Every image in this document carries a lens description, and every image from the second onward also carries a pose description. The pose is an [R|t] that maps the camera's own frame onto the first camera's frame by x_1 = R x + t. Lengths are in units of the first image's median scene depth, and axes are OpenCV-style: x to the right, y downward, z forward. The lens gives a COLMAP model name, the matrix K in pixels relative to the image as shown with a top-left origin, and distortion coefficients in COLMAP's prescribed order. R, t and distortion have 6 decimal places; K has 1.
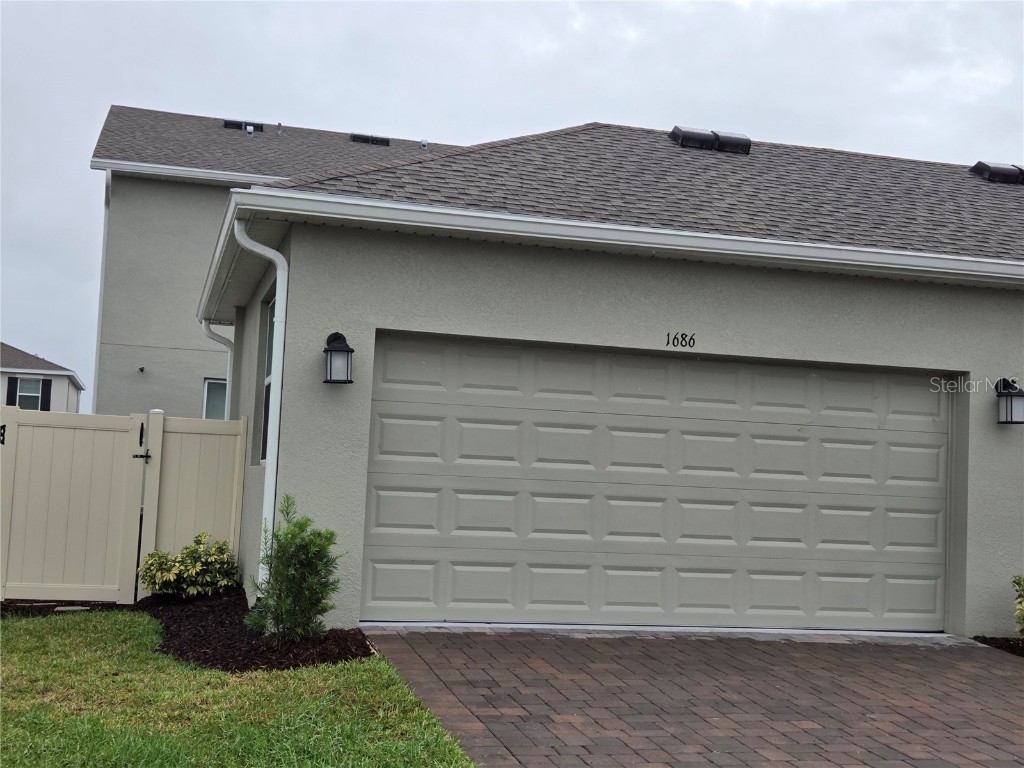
lens RADIAL K [[1362.5, 0, 512.6], [0, 1362.5, 383.5], [0, 0, 1]] dist [0.041187, 0.000000]
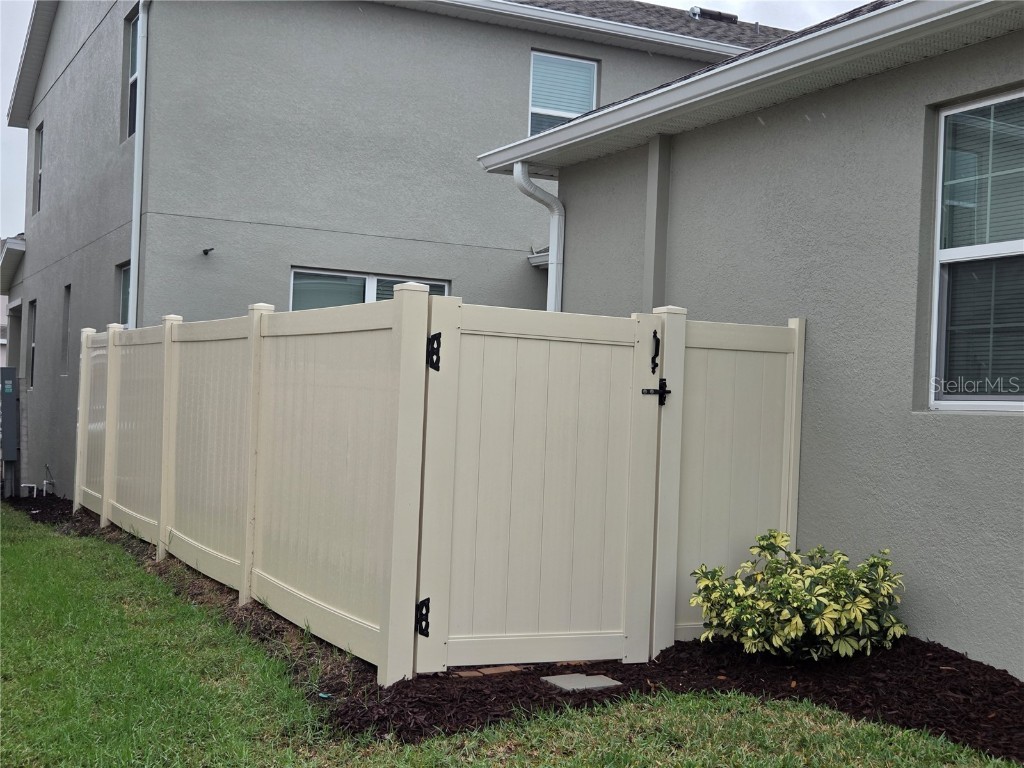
lens RADIAL K [[1362.5, 0, 511.8], [0, 1362.5, 384.9], [0, 0, 1]] dist [0.041187, 0.000000]
pose [[0.979817, -0.005934, 0.199810, -0.434848], [-0.008066, 0.997571, 0.069182, 0.013582], [-0.199735, -0.069398, 0.977389, 0.481730]]
